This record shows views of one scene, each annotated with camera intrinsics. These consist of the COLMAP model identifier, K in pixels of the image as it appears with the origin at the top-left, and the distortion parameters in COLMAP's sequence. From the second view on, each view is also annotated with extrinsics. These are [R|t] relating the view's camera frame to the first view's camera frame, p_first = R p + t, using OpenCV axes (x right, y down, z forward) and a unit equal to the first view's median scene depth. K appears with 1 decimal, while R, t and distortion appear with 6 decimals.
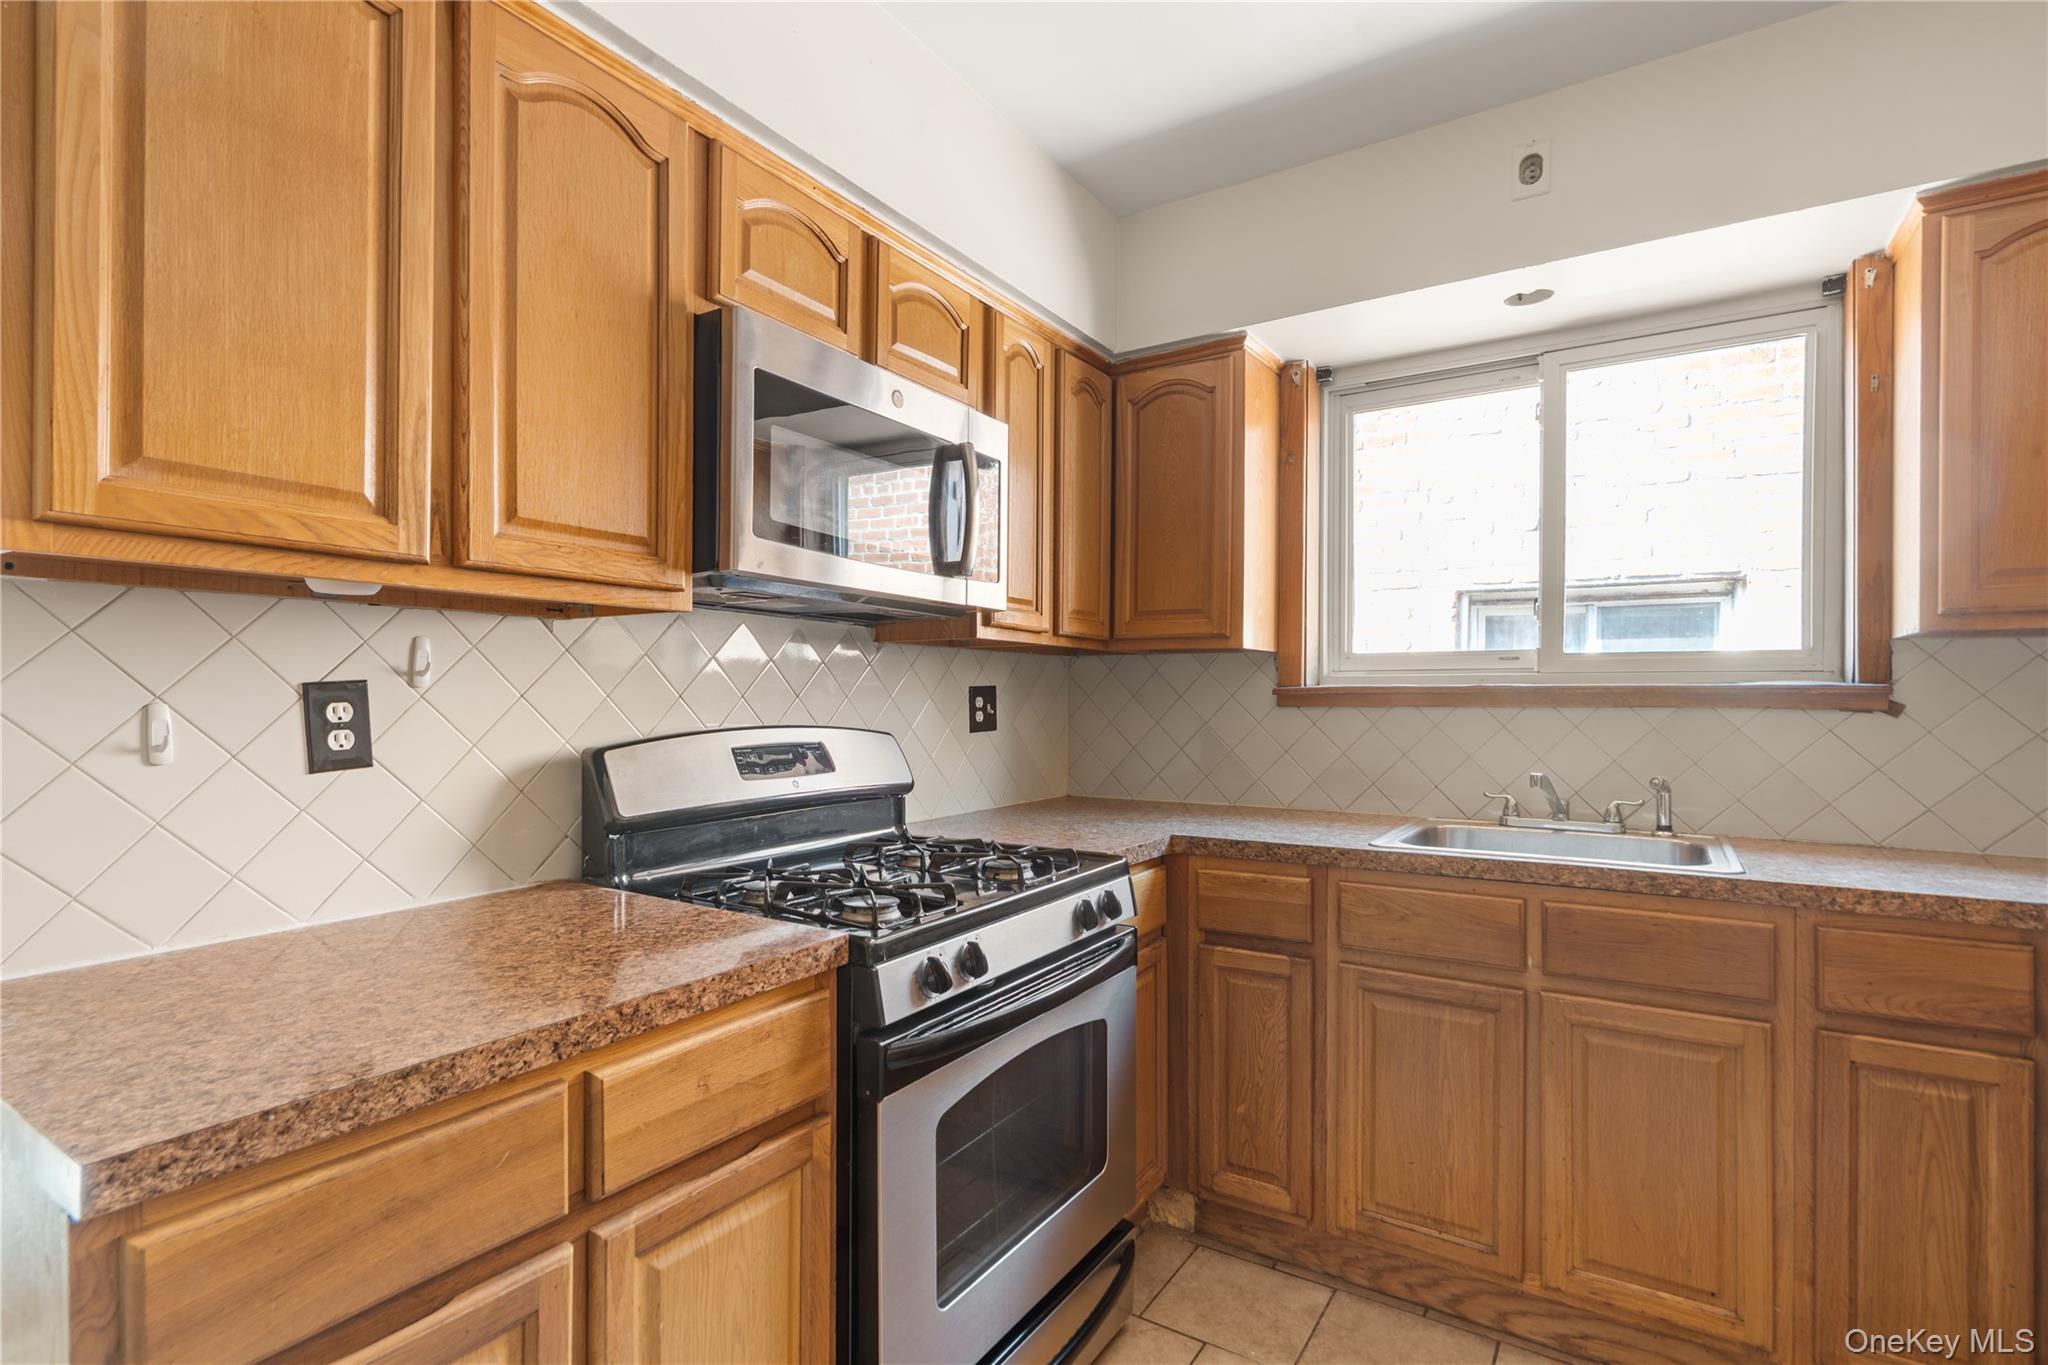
lens RADIAL K [[985.0, 0, 1023.8], [0, 985.0, 698.8], [0, 0, 1]] dist [0.006471, 0.000301]
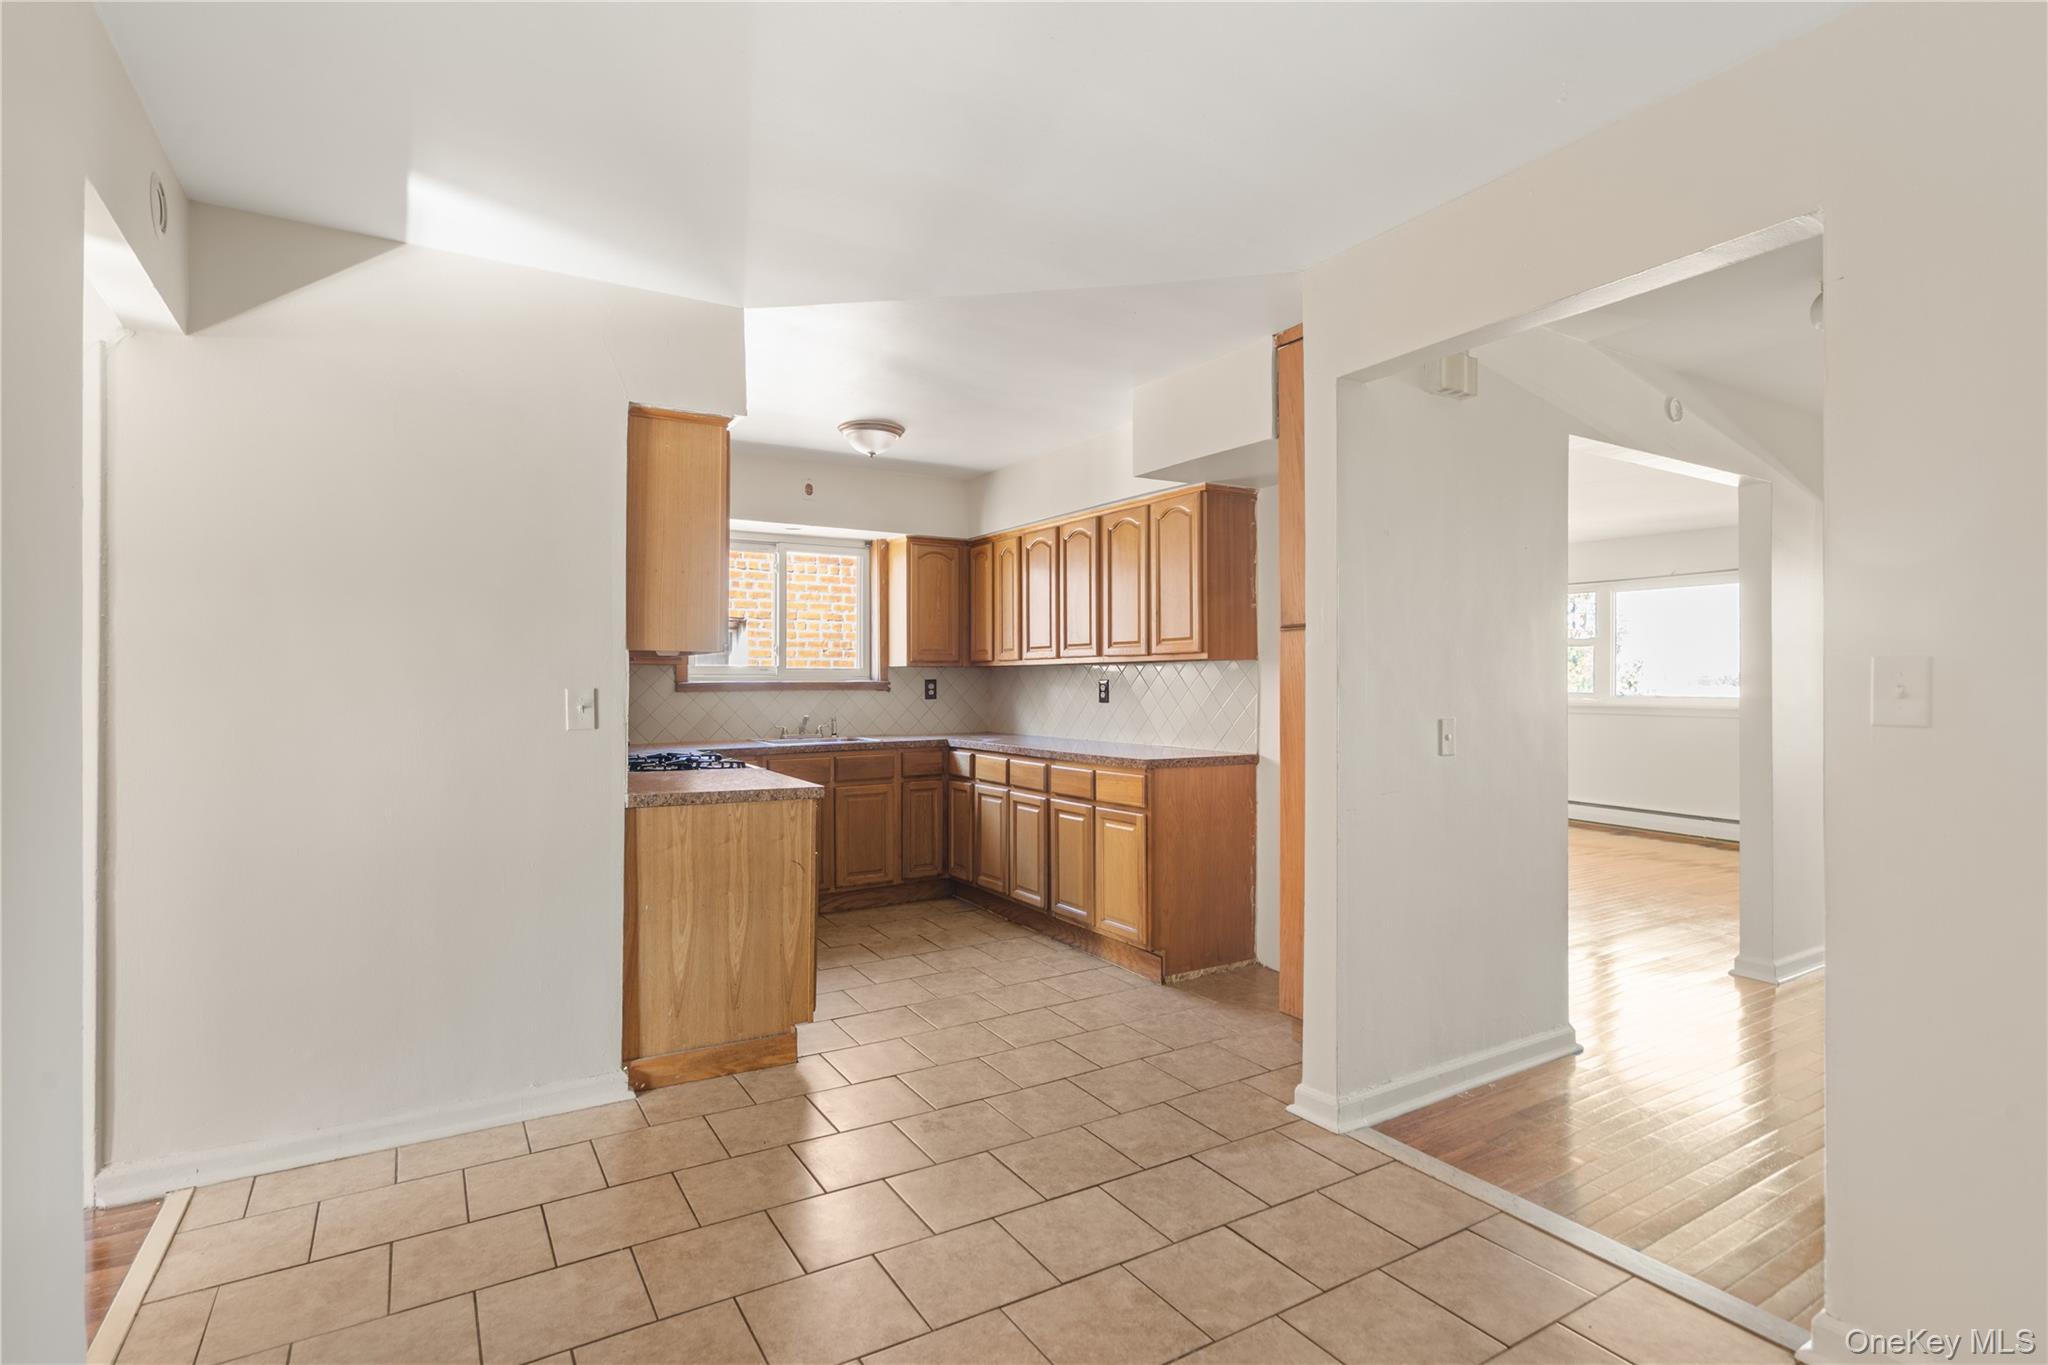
lens RADIAL K [[985.0, 0, 1013.5], [0, 985.0, 673.3], [0, 0, 1]] dist [0.006471, 0.000301]
pose [[0.447378, 0.001637, 0.894343, -1.983859], [0.005716, 0.999973, -0.004689, -0.028118], [-0.894327, 0.007210, 0.447356, -0.836543]]
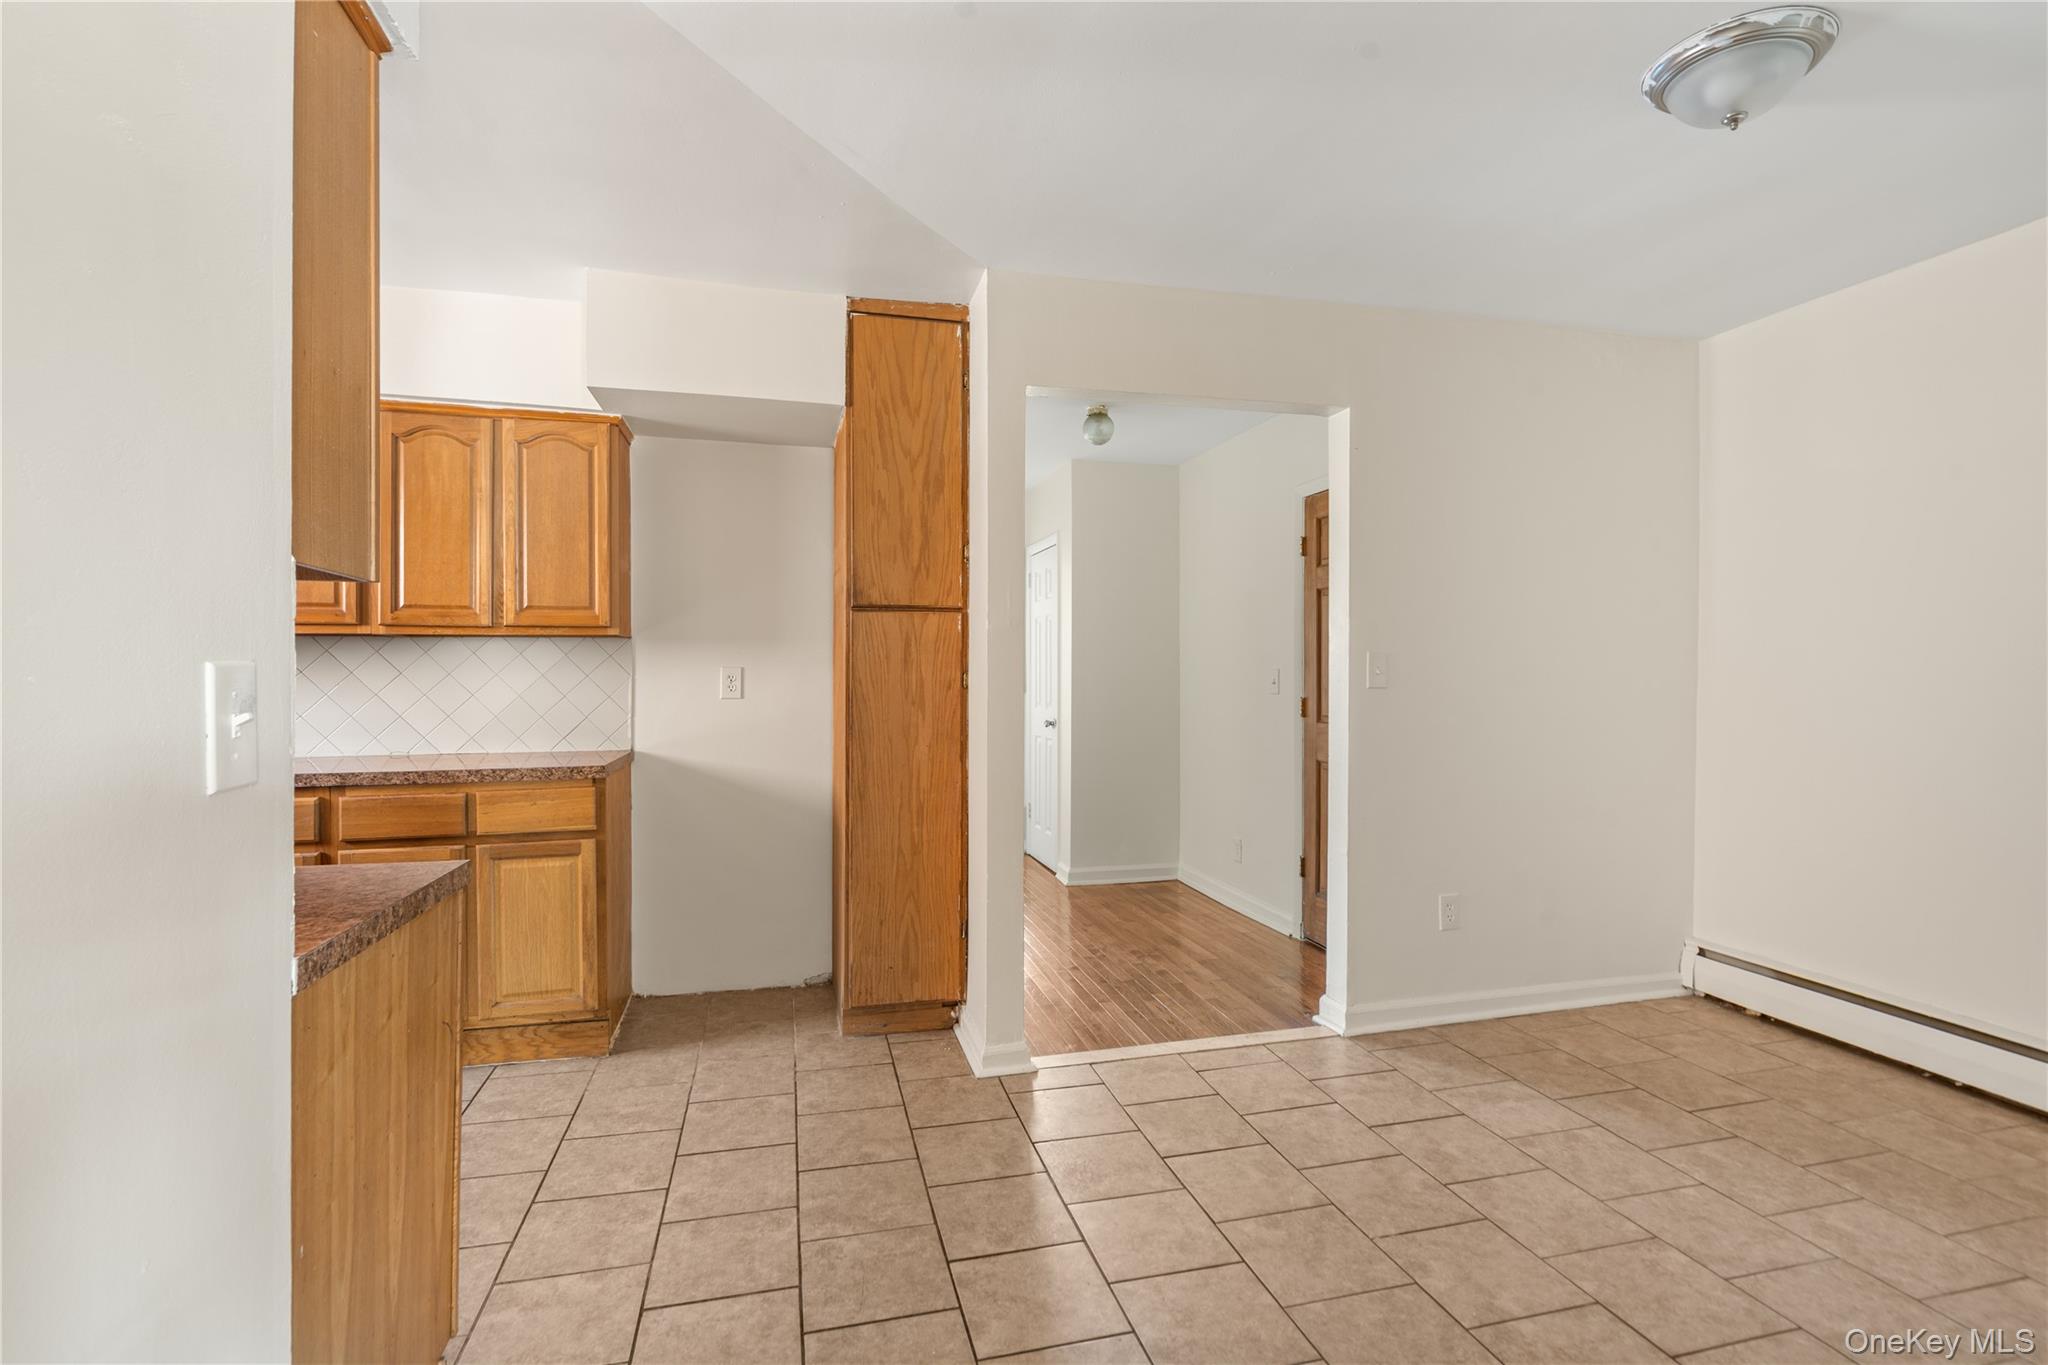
lens RADIAL K [[985.0, 0, 1012.4], [0, 985.0, 678.4], [0, 0, 1]] dist [0.006471, 0.000301]
pose [[-0.727778, -0.013833, 0.685674, -1.488759], [-0.005285, 0.999880, 0.014563, -0.019157], [-0.685793, 0.006975, -0.727763, 0.745523]]
